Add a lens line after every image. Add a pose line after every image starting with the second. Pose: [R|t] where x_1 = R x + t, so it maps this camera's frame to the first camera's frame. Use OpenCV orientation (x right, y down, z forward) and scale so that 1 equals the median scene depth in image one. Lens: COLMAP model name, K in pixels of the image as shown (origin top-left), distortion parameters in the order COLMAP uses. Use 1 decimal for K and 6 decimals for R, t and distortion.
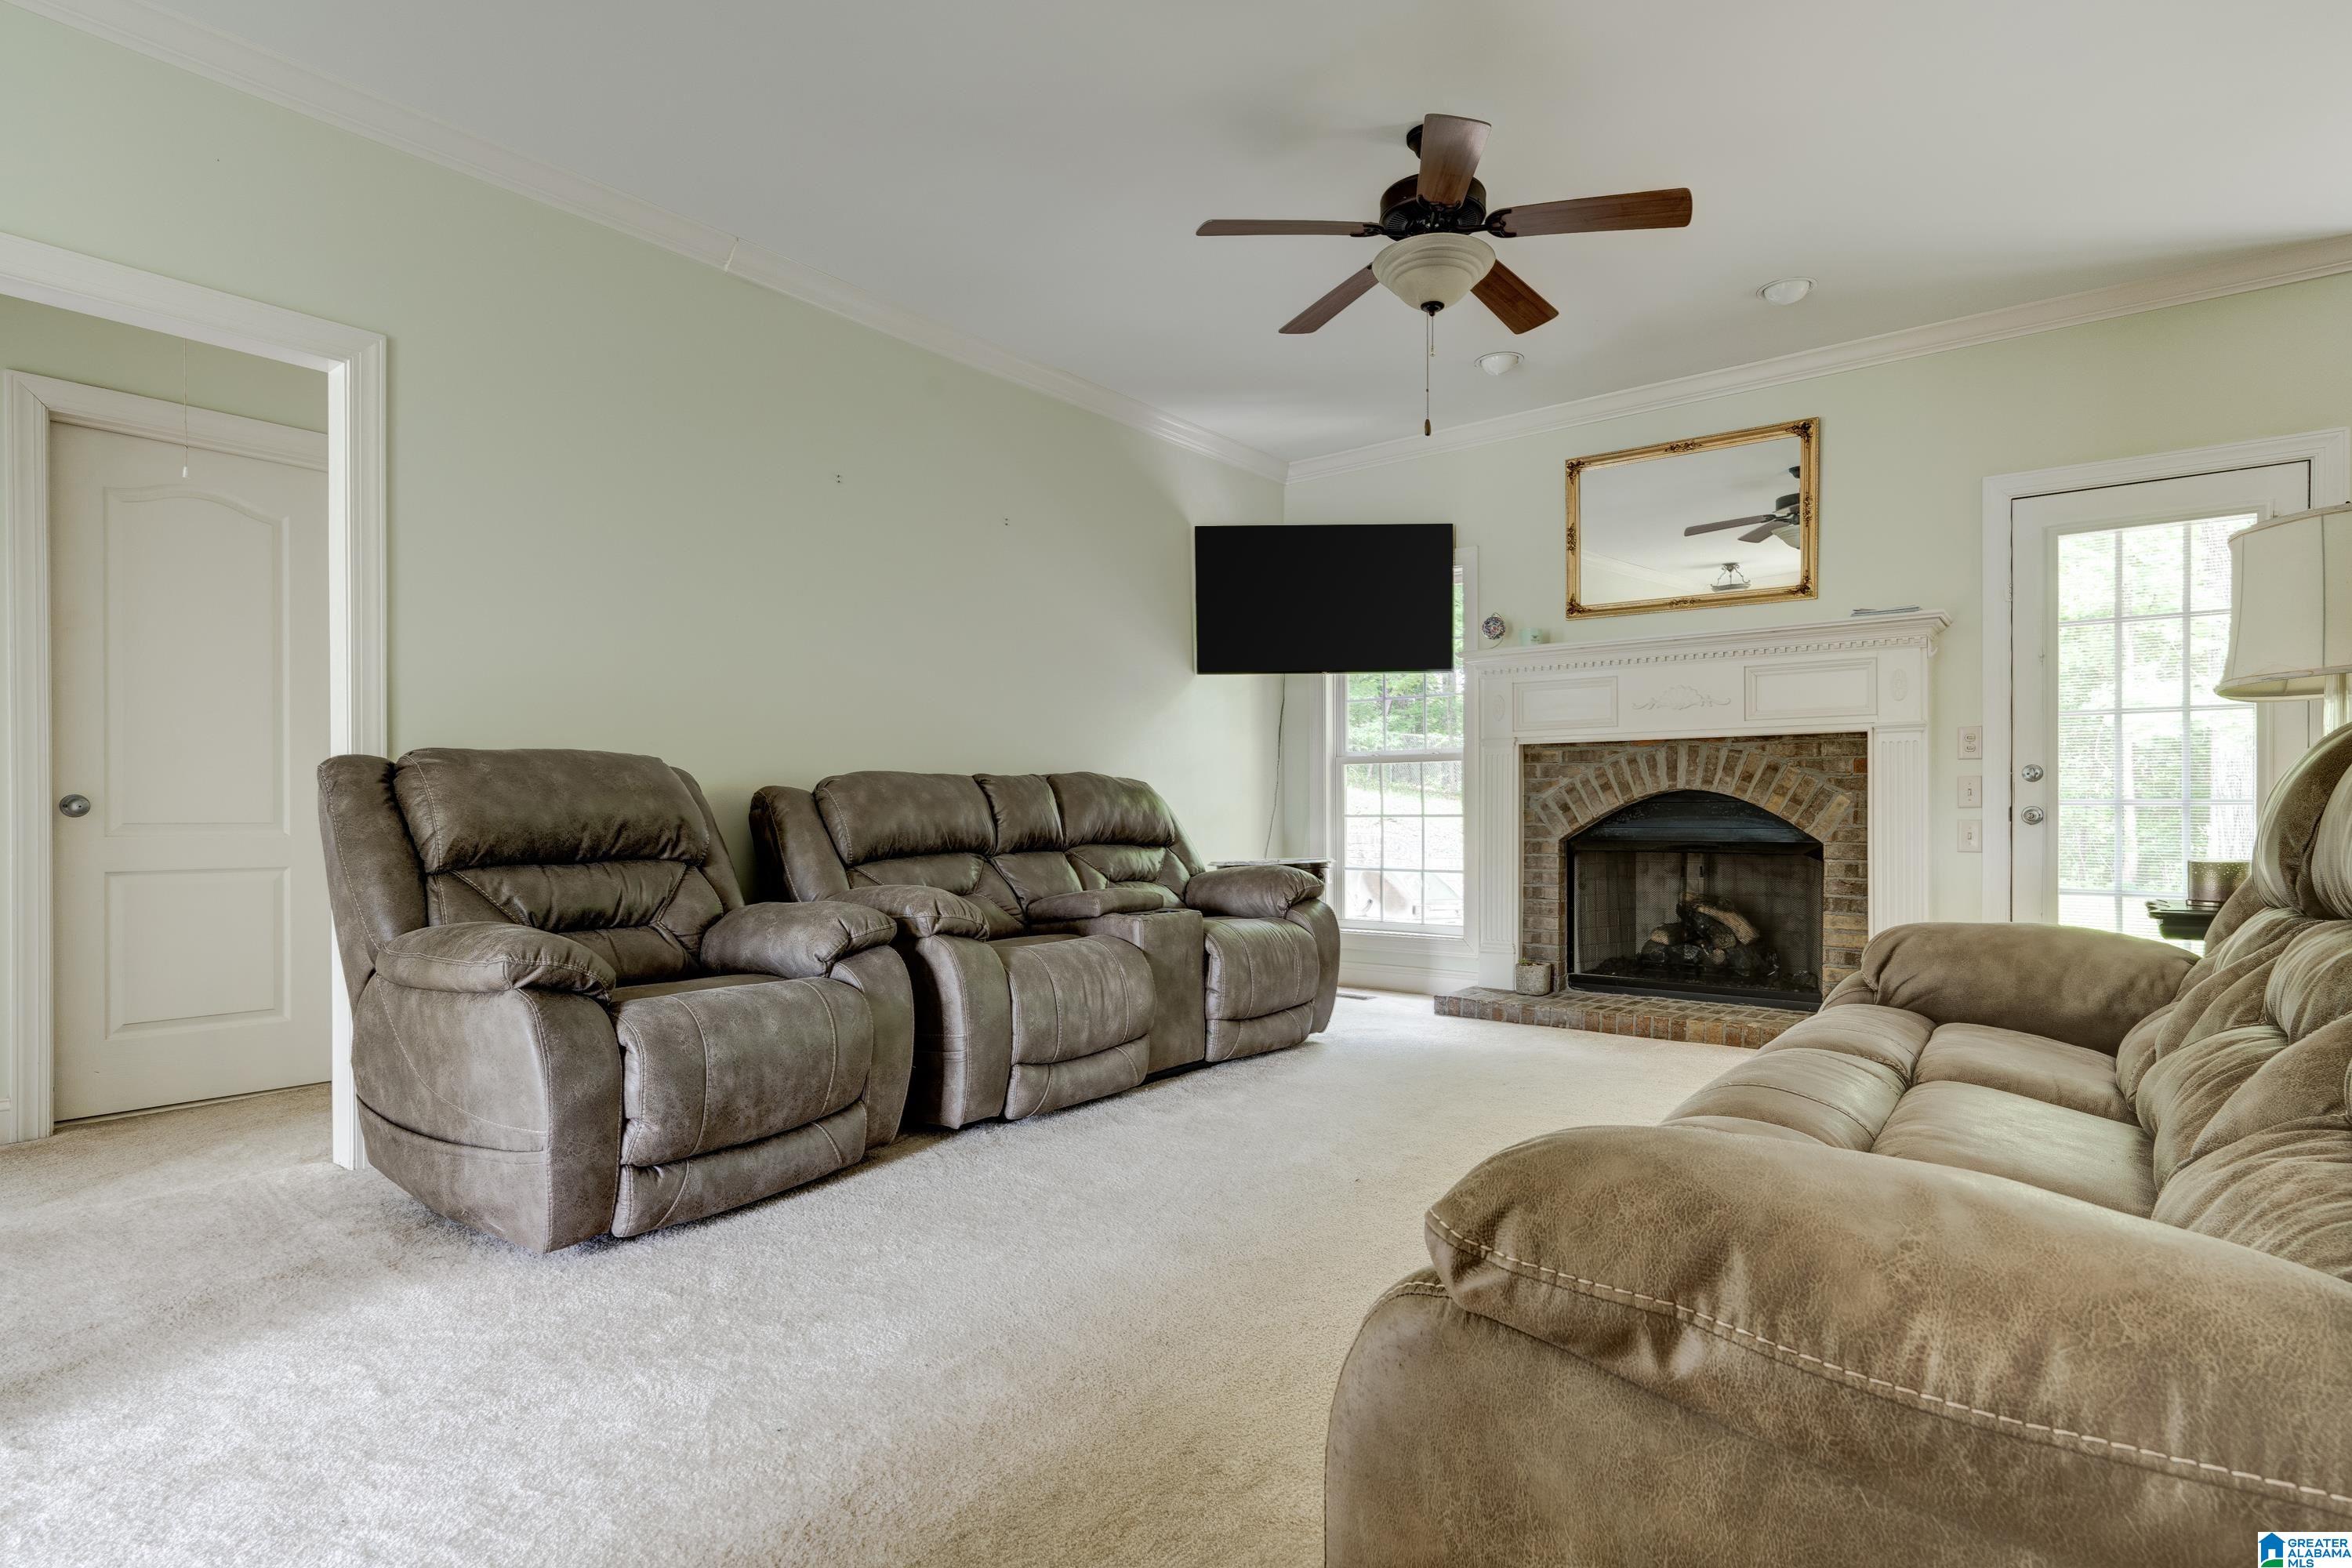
lens RADIAL K [[1190.7, 0, 1193.4], [0, 1190.7, 823.8], [0, 0, 1]] dist [-0.006174, 0.001091]
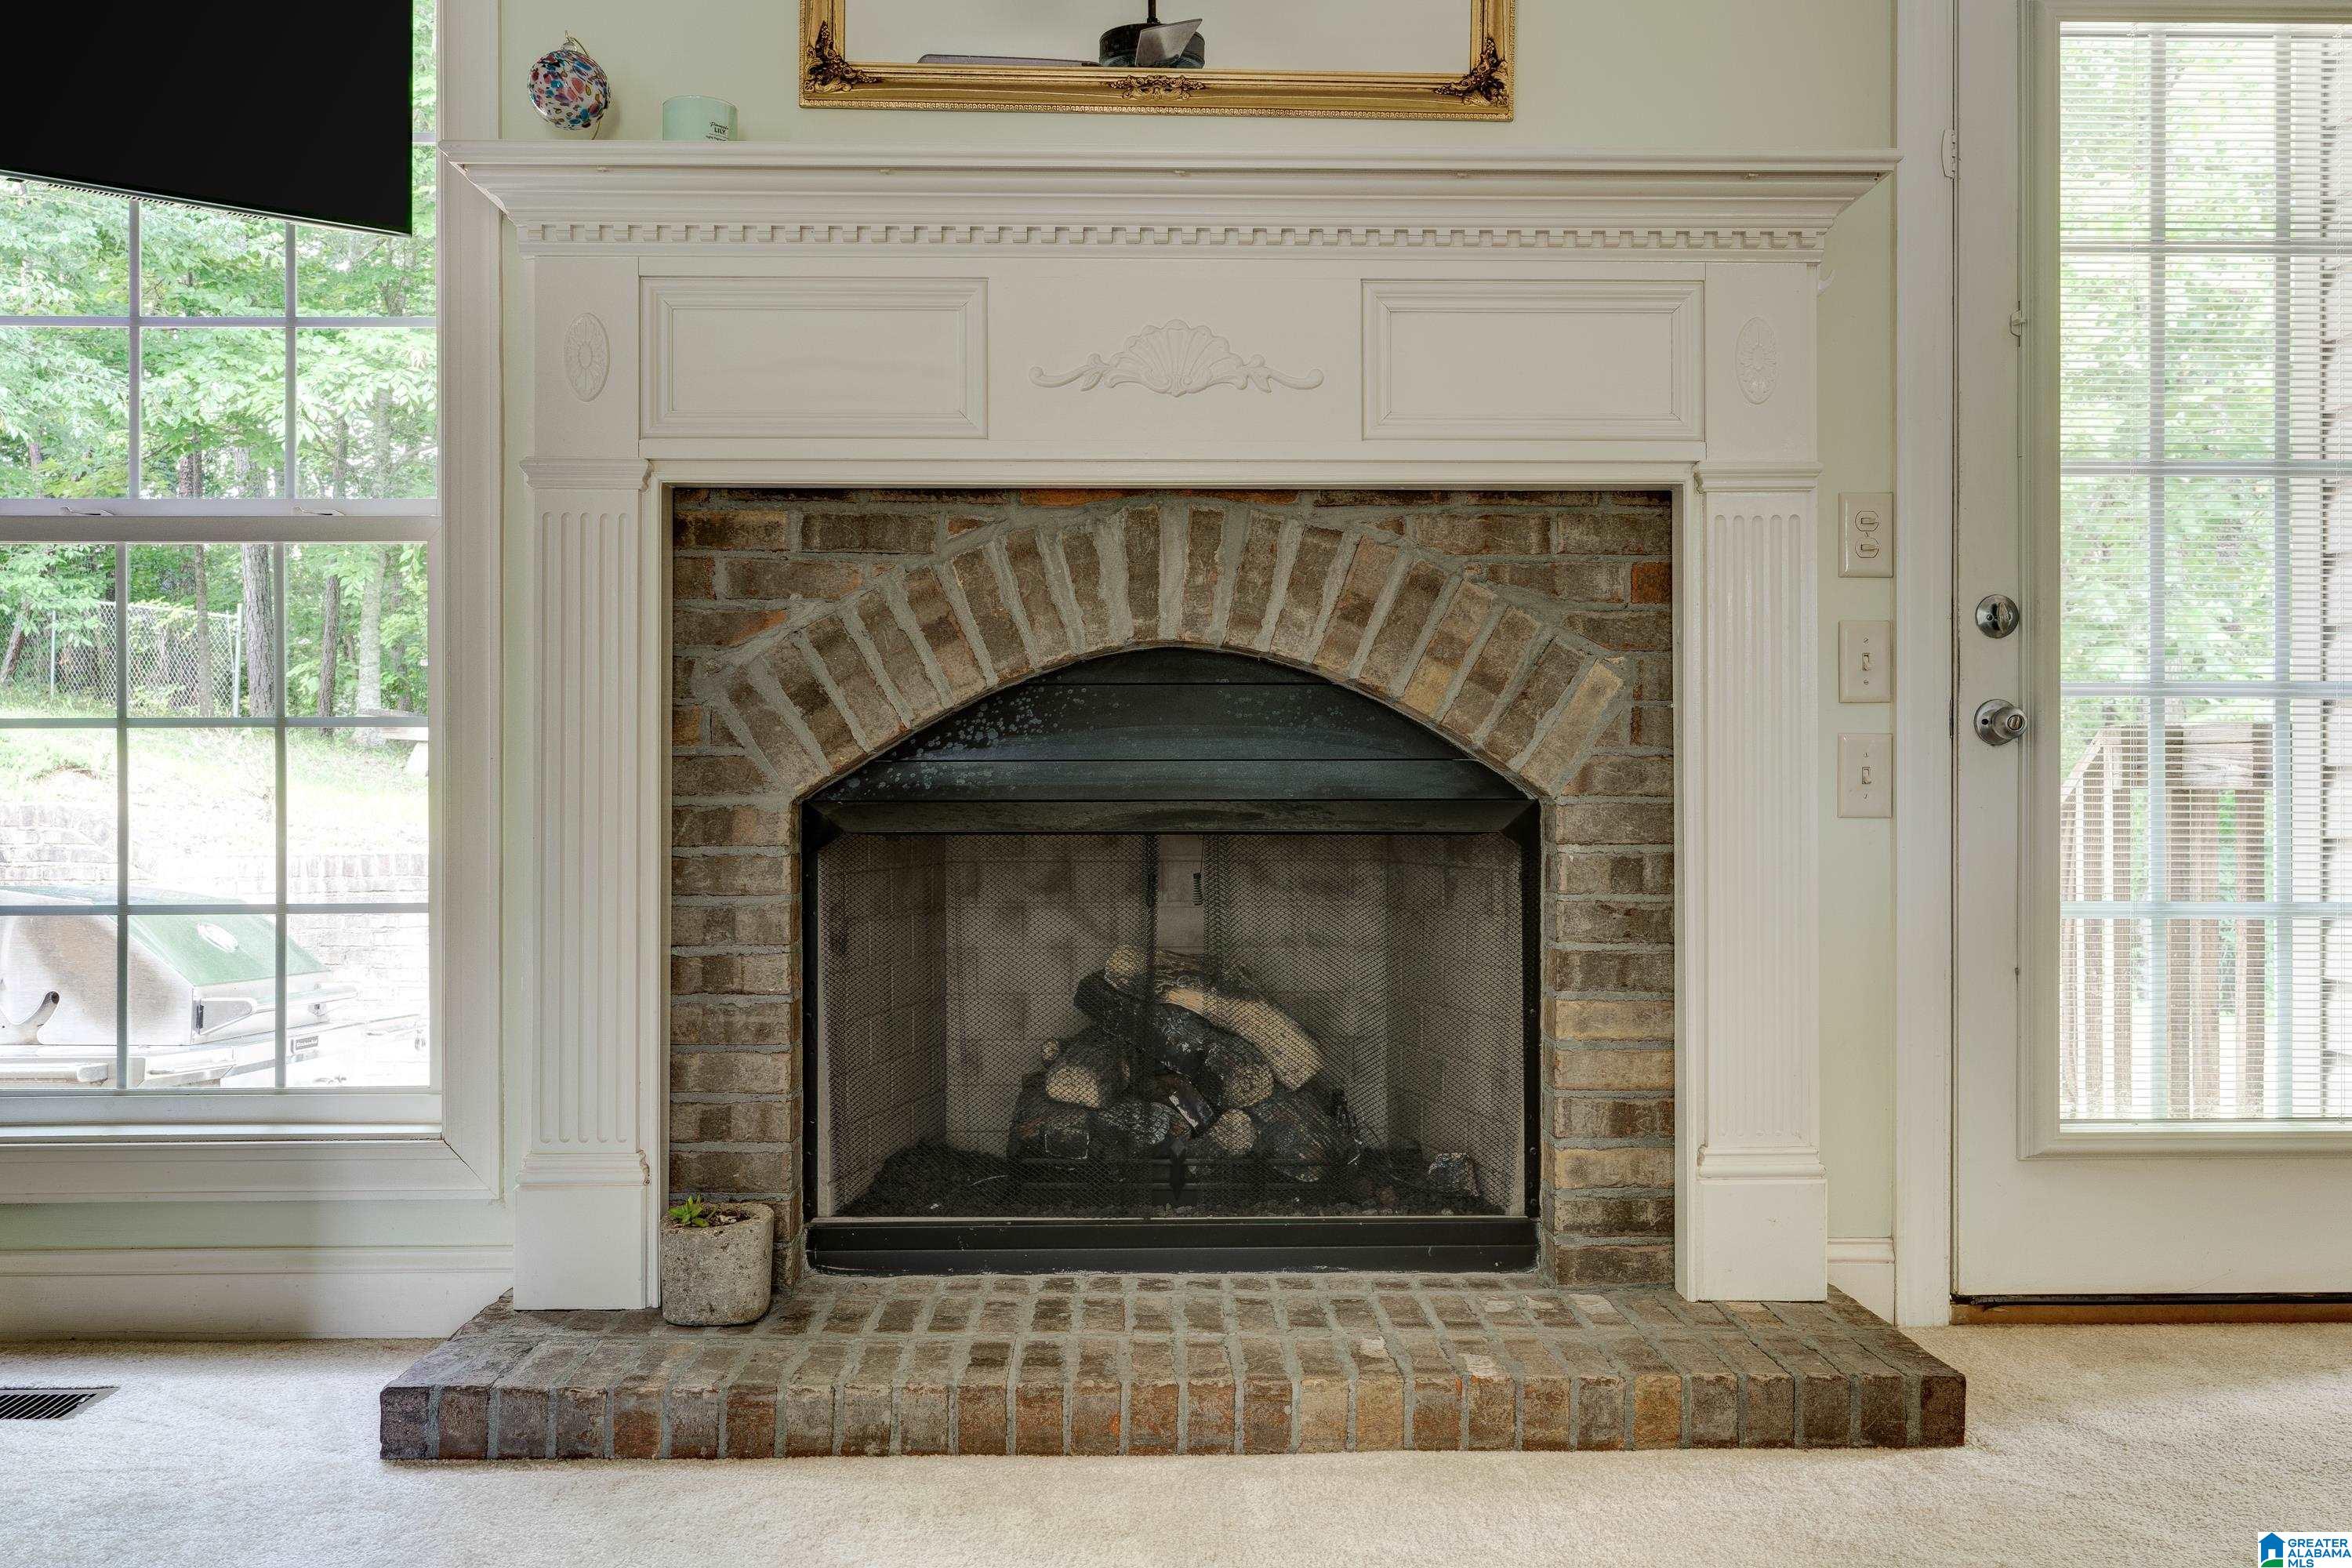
lens RADIAL K [[1972.1, 0, 1178.5], [0, 1972.1, 786.4], [0, 0, 1]] dist [0.008830, 0.004867]
pose [[0.779416, -0.002991, 0.626500, 0.067660], [0.005278, 0.999984, -0.001793, 0.011751], [-0.626484, 0.004704, 0.779420, 0.562731]]
